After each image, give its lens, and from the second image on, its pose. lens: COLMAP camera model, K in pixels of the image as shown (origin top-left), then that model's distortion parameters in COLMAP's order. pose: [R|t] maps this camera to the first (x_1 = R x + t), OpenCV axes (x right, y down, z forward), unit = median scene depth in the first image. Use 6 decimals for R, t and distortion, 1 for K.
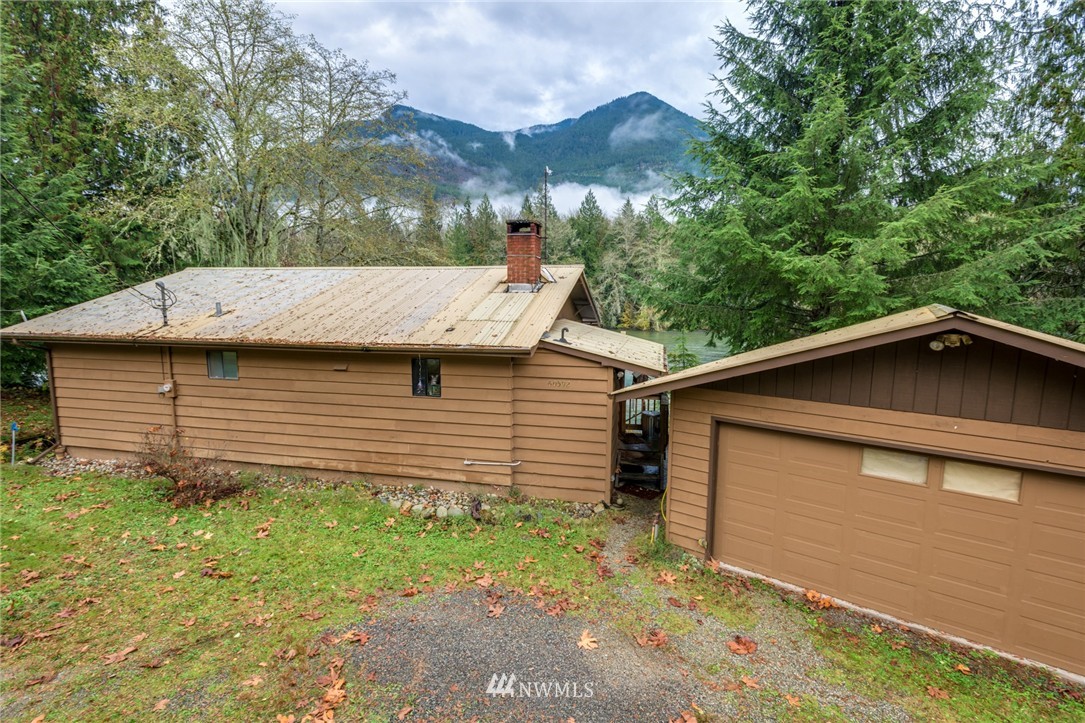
lens RADIAL K [[507.6, 0, 542.8], [0, 507.6, 363.6], [0, 0, 1]] dist [0.009326, -0.000545]
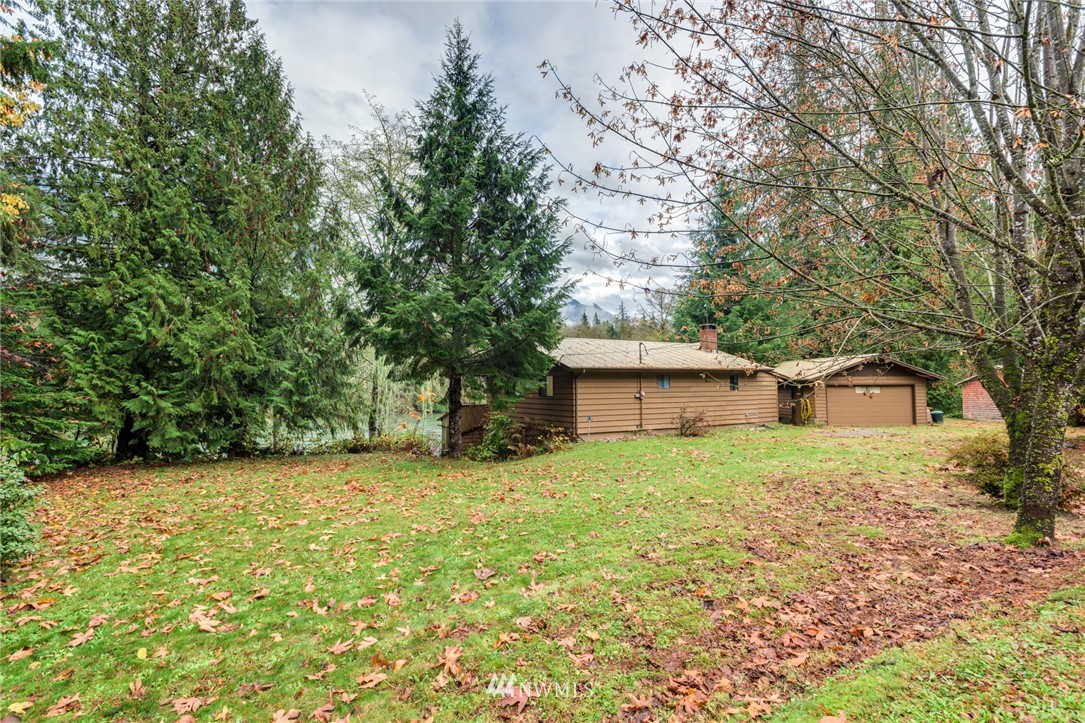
lens RADIAL K [[507.6, 0, 542.8], [0, 507.6, 363.6], [0, 0, 1]] dist [0.009326, -0.000545]
pose [[0.734118, 0.014951, 0.678857, -2.534449], [0.101539, 0.986099, -0.131523, 0.162248], [-0.671387, 0.165484, 0.722395, -0.209579]]
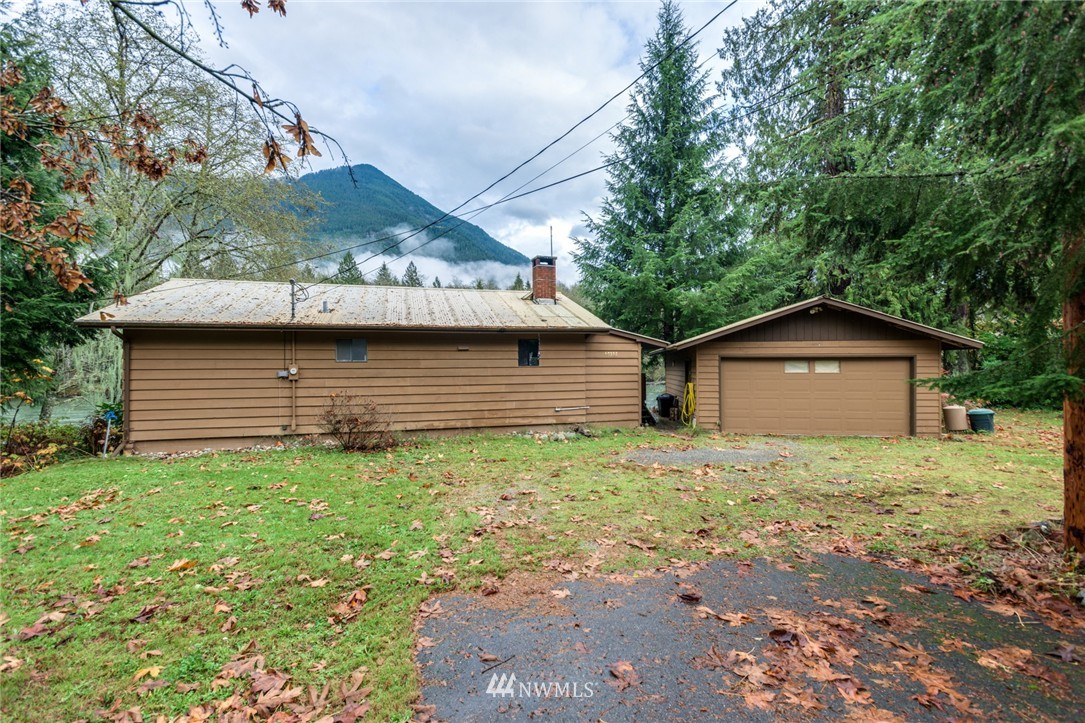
lens RADIAL K [[502.2, 0, 553.1], [0, 502.2, 361.3], [0, 0, 1]] dist [0.009013, -0.000055]
pose [[0.871934, -0.011213, 0.489494, -0.826998], [0.075039, 0.990987, -0.110967, 0.204902], [-0.483838, 0.133487, 0.864917, -0.262750]]
